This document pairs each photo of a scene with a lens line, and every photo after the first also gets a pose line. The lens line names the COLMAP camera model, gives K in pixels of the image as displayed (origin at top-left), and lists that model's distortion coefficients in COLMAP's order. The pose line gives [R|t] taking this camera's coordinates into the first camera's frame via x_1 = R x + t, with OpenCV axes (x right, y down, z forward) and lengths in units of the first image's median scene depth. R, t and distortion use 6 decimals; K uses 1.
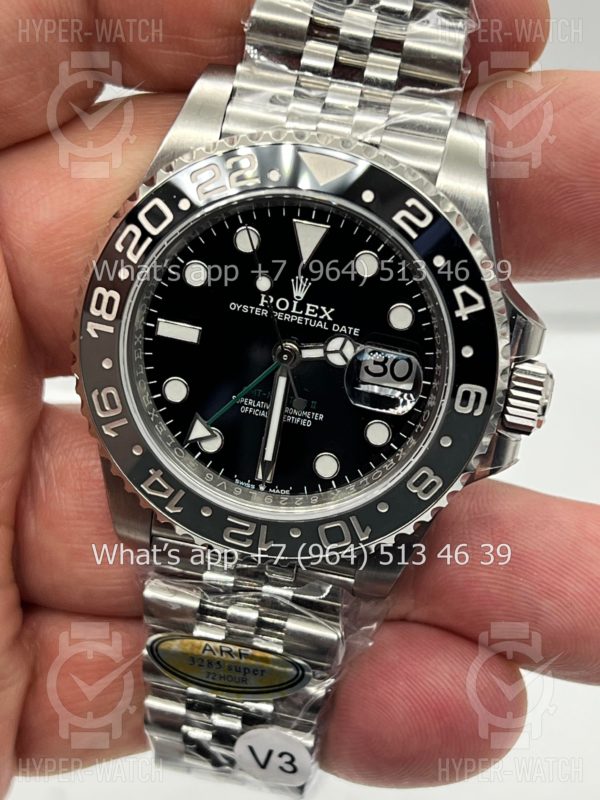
lens RADIAL K [[1834.9, 0, 300.0], [0, 1834.9, 400.0], [0, 0, 1]] dist [0.055181, -0.872370]
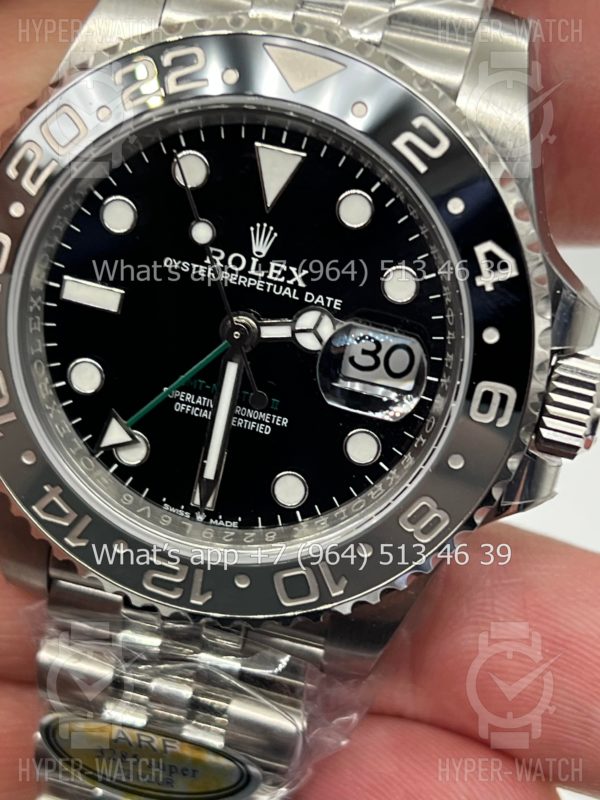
lens RADIAL K [[1864.7, 0, 300.0], [0, 1864.7, 400.0], [0, 0, 1]] dist [0.131218, -0.379480]
pose [[0.999027, 0.040968, -0.016323, 0.029413], [-0.041508, 0.998552, -0.034223, 0.025900], [0.014897, 0.034867, 0.999281, 0.270308]]
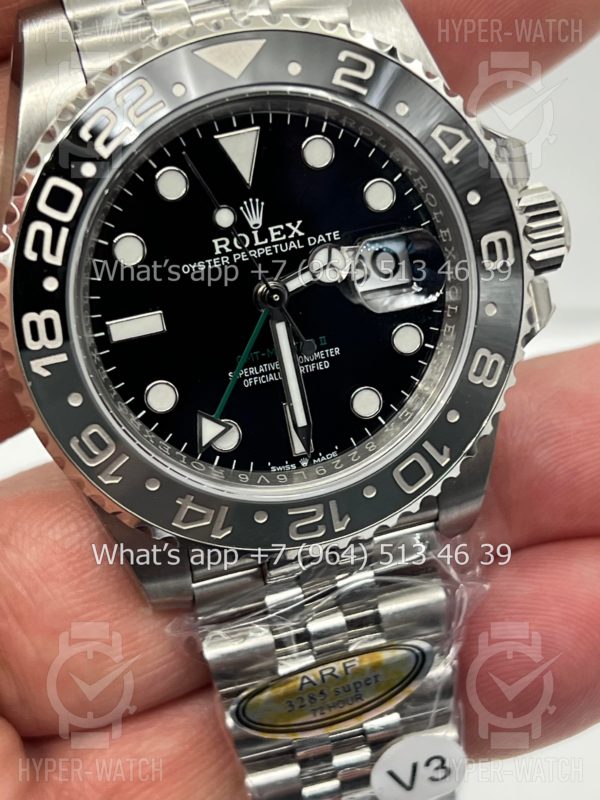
lens RADIAL K [[1864.7, 0, 300.0], [0, 1864.7, 400.0], [0, 0, 1]] dist [0.131218, -0.379480]
pose [[0.872772, -0.419557, 0.249481, -0.221355], [0.428743, 0.903225, 0.019075, 0.006354], [-0.233341, 0.090315, 0.968192, 0.204370]]
